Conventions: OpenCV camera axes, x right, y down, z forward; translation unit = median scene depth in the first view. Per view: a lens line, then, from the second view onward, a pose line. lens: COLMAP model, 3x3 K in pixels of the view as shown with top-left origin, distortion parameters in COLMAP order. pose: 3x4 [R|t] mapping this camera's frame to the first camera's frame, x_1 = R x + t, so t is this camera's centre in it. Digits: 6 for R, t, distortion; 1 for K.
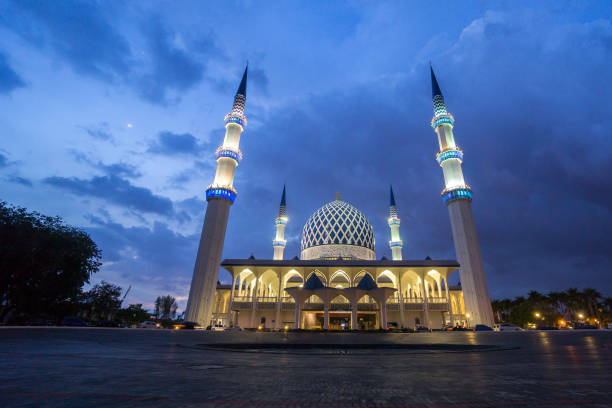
lens RADIAL K [[305.2, 0, 335.7], [0, 305.2, 180.0], [0, 0, 1]] dist [-0.064074, 0.024691]
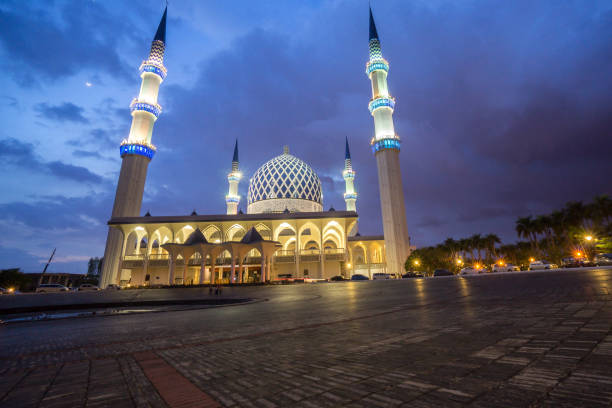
lens RADIAL K [[305.2, 0, 335.7], [0, 305.2, 180.0], [0, 0, 1]] dist [-0.064074, 0.024691]
pose [[0.997373, -0.030957, 0.065493, 0.164248], [0.020983, 0.988790, 0.147829, 0.012691], [-0.069335, -0.146066, 0.986842, 0.027429]]
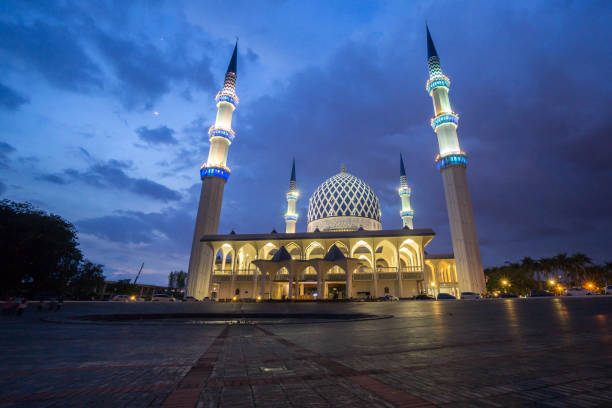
lens RADIAL K [[305.2, 0, 335.7], [0, 305.2, 180.0], [0, 0, 1]] dist [-0.064074, 0.024691]
pose [[0.995208, -0.049625, -0.084251, 0.108249], [0.056895, 0.994651, 0.086206, 0.004905], [0.079523, -0.090586, 0.992709, 0.011417]]
